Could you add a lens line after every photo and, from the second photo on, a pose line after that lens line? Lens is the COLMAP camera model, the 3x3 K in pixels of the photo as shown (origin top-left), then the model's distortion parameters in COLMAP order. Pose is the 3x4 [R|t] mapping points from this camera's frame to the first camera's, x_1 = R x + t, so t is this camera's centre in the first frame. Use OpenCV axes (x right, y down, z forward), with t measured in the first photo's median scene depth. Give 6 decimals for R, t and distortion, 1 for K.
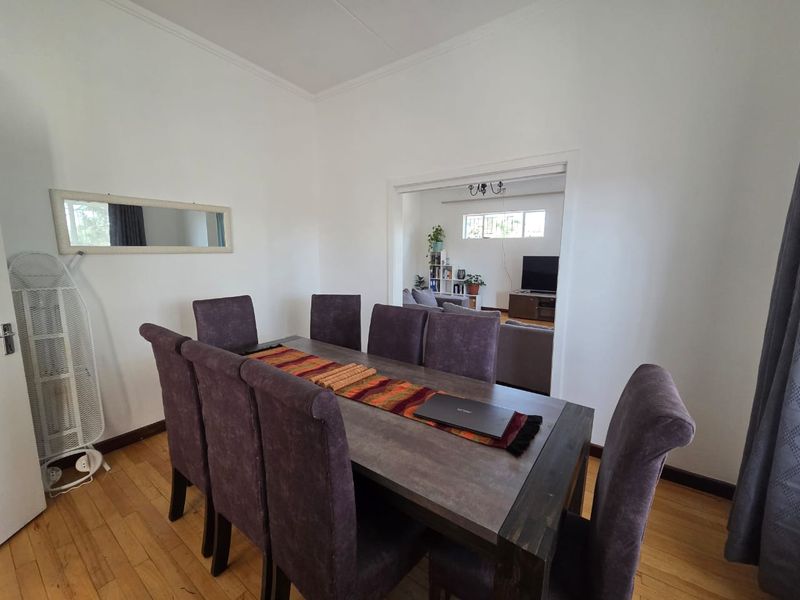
lens RADIAL K [[327.3, 0, 402.3], [0, 327.3, 299.4], [0, 0, 1]] dist [0.001223, 0.000029]
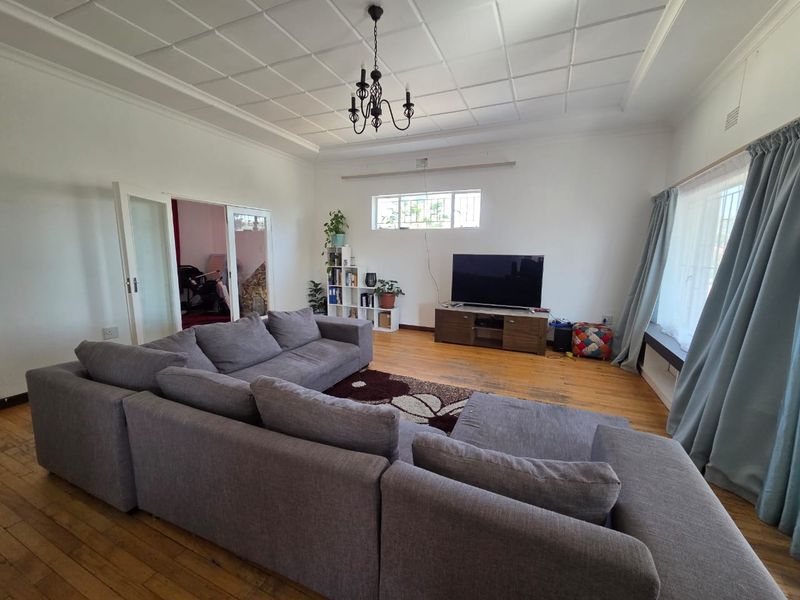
lens RADIAL K [[323.8, 0, 397.8], [0, 323.8, 305.1], [0, 0, 1]] dist [0.000162, 0.000046]
pose [[0.982511, -0.028210, 0.184054, 0.105339], [0.023115, 0.999289, 0.029771, -0.040121], [-0.184763, -0.024996, 0.982465, 0.290811]]
